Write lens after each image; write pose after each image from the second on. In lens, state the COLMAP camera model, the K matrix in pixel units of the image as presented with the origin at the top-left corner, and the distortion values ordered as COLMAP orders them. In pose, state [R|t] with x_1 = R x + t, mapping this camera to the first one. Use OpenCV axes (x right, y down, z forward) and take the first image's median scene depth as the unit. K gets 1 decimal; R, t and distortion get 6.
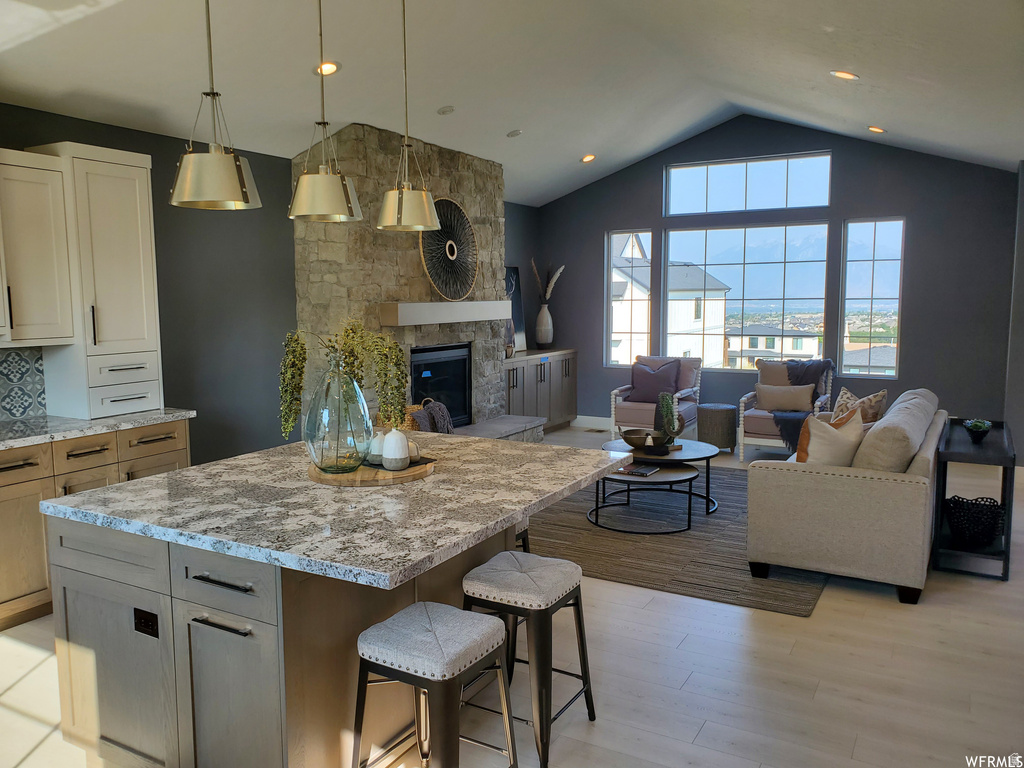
lens RADIAL K [[797.3, 0, 512.0], [0, 797.3, 384.0], [0, 0, 1]] dist [0.047034, -0.048490]
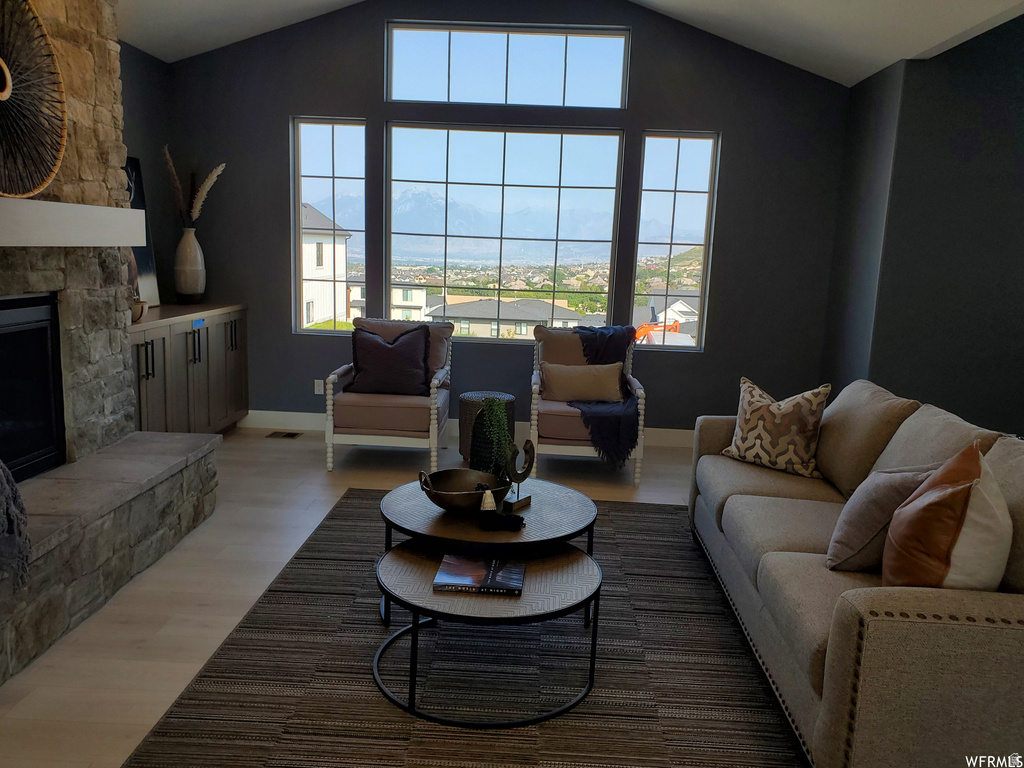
lens RADIAL K [[797.3, 0, 512.0], [0, 797.3, 384.0], [0, 0, 1]] dist [0.047034, -0.048490]
pose [[0.884519, -0.034185, 0.465250, -0.033765], [0.004649, 0.997908, 0.064485, -0.025684], [-0.466481, -0.054875, 0.882827, 0.418771]]
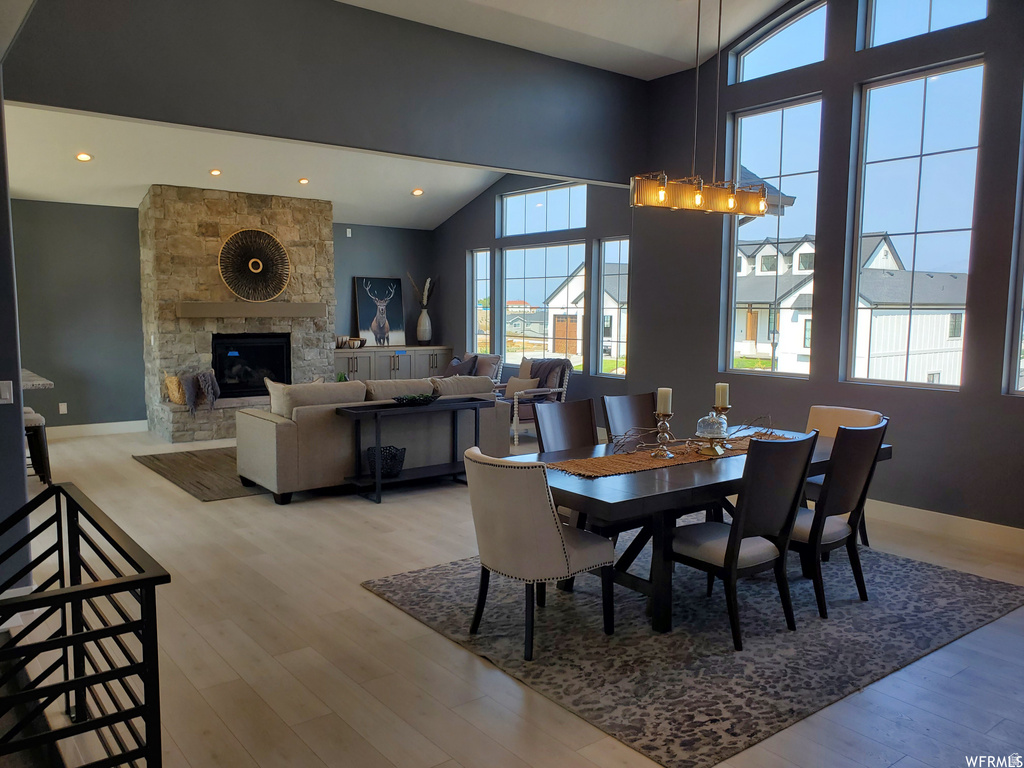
lens RADIAL K [[820.6, 0, 524.5], [0, 820.6, 404.7], [0, 0, 1]] dist [-0.031085, -0.010973]
pose [[0.926236, 0.062489, -0.371729, 0.798671], [-0.061092, 0.998011, 0.015546, 0.021883], [0.371962, 0.008310, 0.928211, -0.136711]]
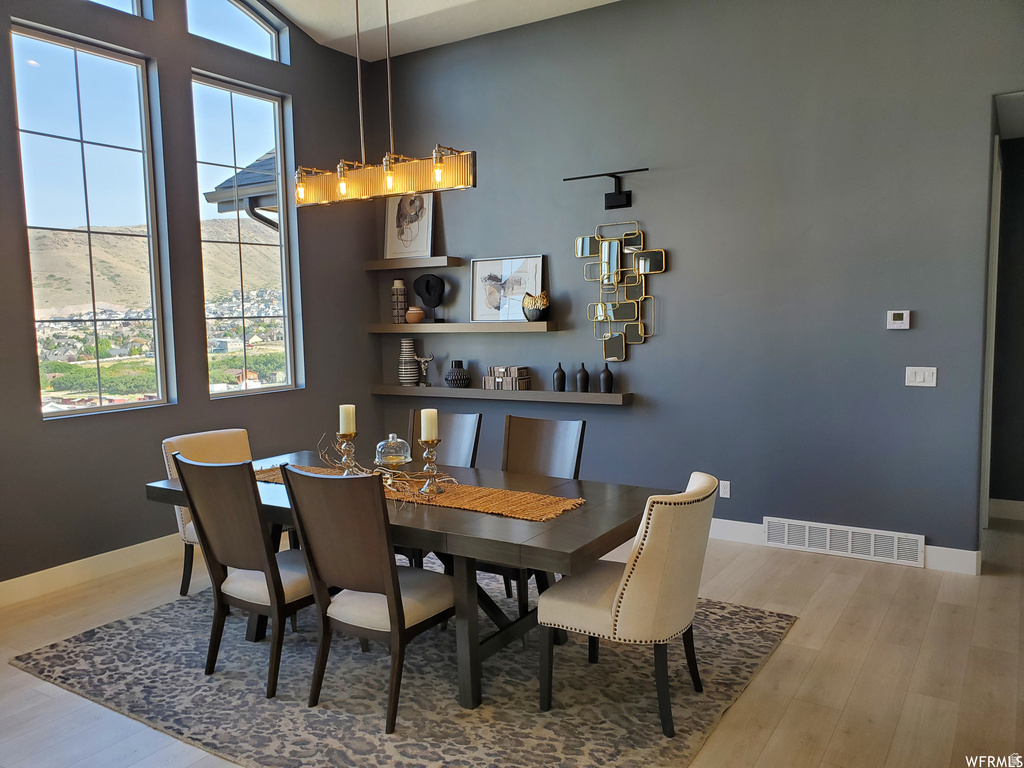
lens RADIAL K [[797.3, 0, 512.0], [0, 797.3, 384.0], [0, 0, 1]] dist [0.047034, -0.048490]
pose [[0.041158, -0.078899, 0.996033, 0.219043], [0.137807, 0.987798, 0.072552, -0.030508], [-0.989604, 0.134274, 0.051529, 0.357054]]
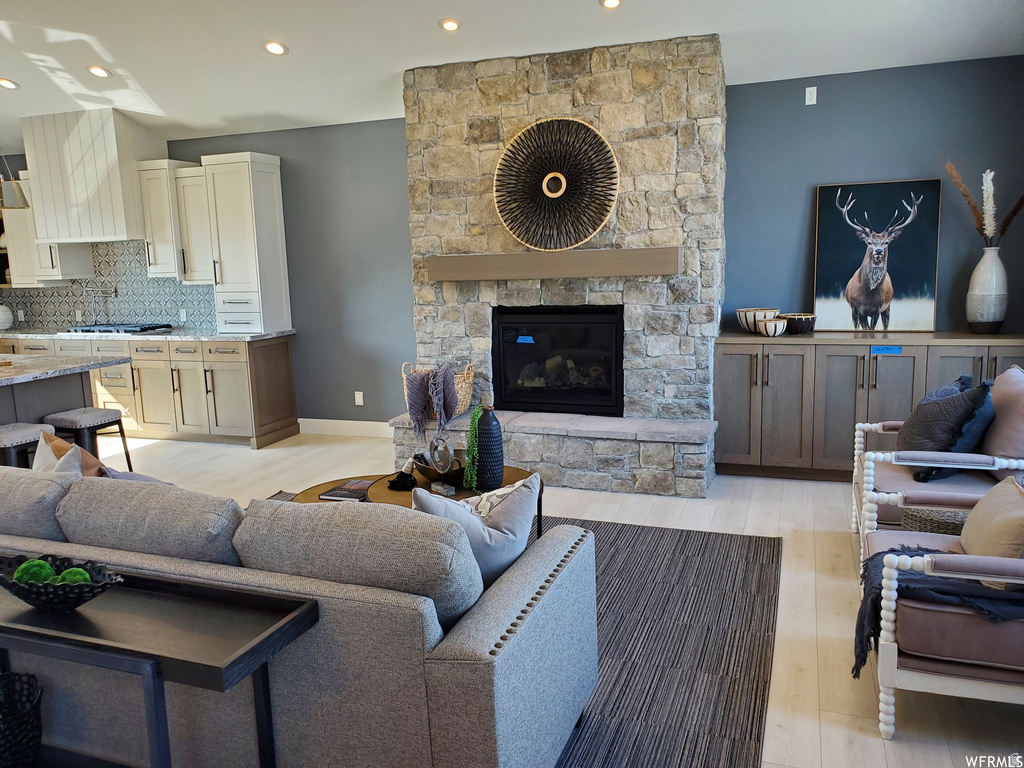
lens RADIAL K [[797.3, 0, 512.0], [0, 797.3, 384.0], [0, 0, 1]] dist [0.047034, -0.048490]
pose [[0.156917, 0.157828, -0.974919, 0.626950], [-0.082773, 0.985777, 0.146263, -0.075734], [0.984137, 0.057746, 0.167749, 0.733949]]
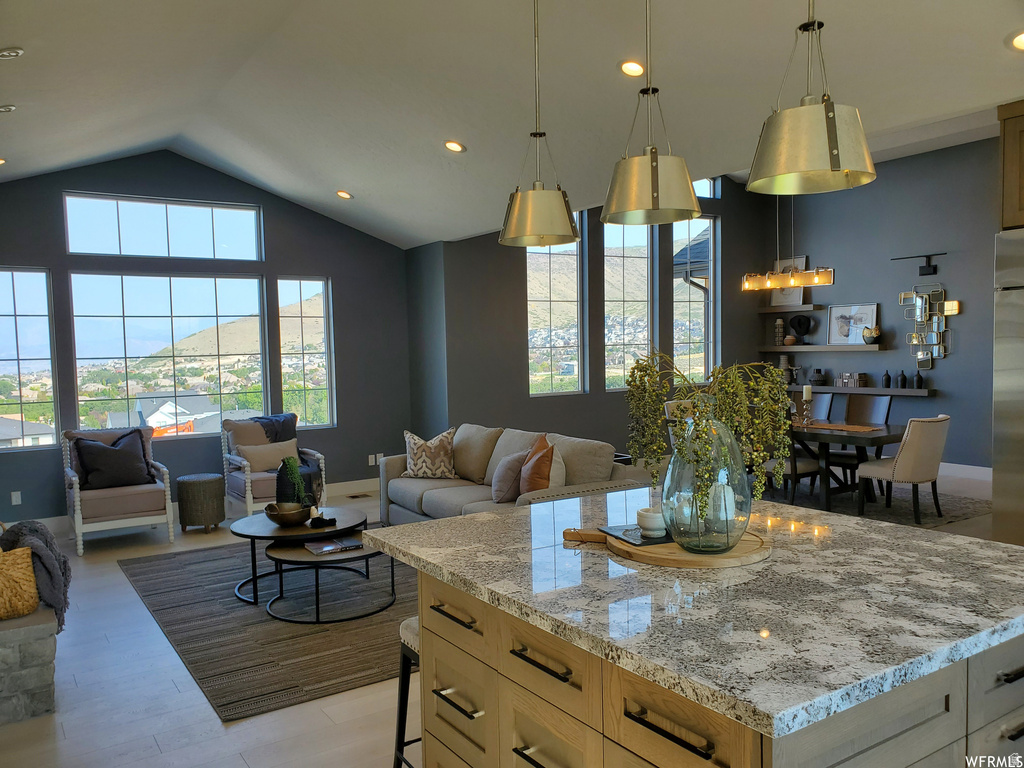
lens RADIAL K [[800.9, 0, 500.0], [0, 800.9, 387.9], [0, 0, 1]] dist [0.005714, 0.004581]
pose [[0.456191, -0.047335, 0.888622, -0.373081], [0.119540, 0.992793, -0.008484, -0.022724], [-0.881816, 0.110097, 0.458561, 0.311599]]
